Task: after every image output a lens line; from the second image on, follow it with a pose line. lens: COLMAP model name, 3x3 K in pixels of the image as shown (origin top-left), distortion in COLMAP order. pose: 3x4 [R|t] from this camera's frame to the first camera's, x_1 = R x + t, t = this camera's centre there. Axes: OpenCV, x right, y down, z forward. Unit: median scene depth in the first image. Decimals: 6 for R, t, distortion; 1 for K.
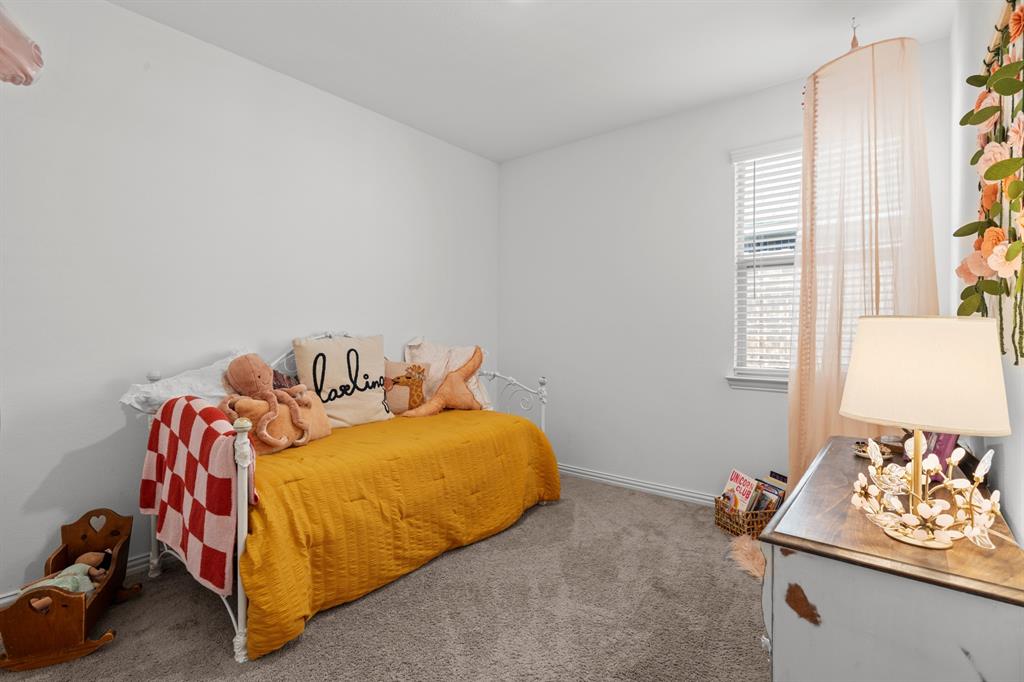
lens RADIAL K [[490.8, 0, 505.1], [0, 490.8, 327.7], [0, 0, 1]] dist [-0.002138, 0.000056]
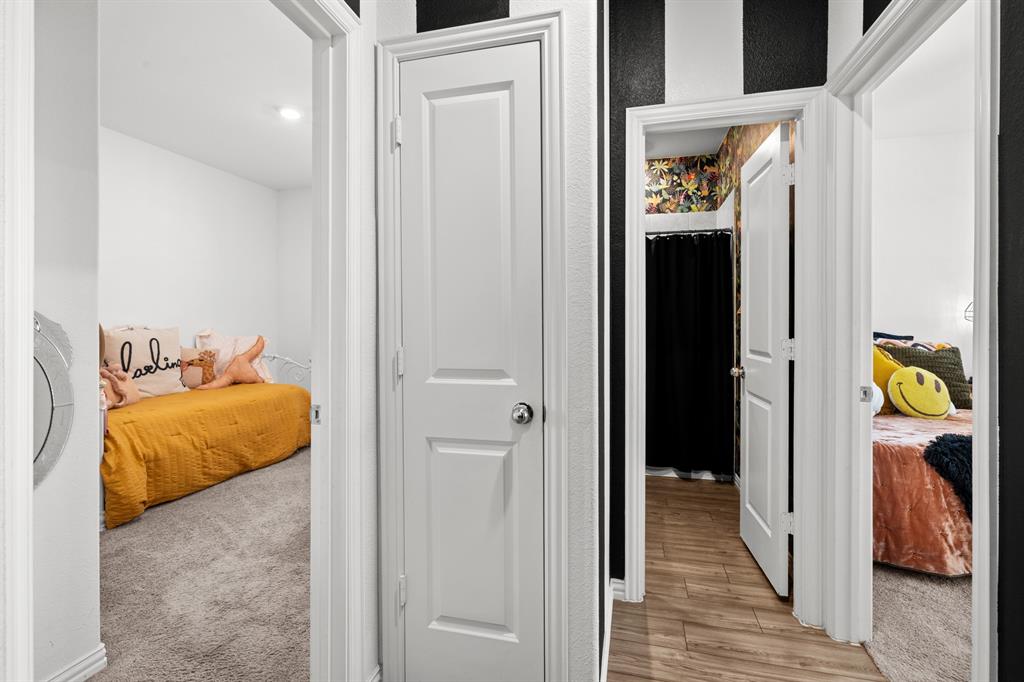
lens RADIAL K [[490.8, 0, 505.1], [0, 490.8, 327.7], [0, 0, 1]] dist [-0.002138, 0.000056]
pose [[0.914239, -0.006406, 0.405124, 0.014897], [-0.000010, 0.999875, 0.015834, -0.005489], [-0.405175, -0.014480, 0.914125, -0.599003]]
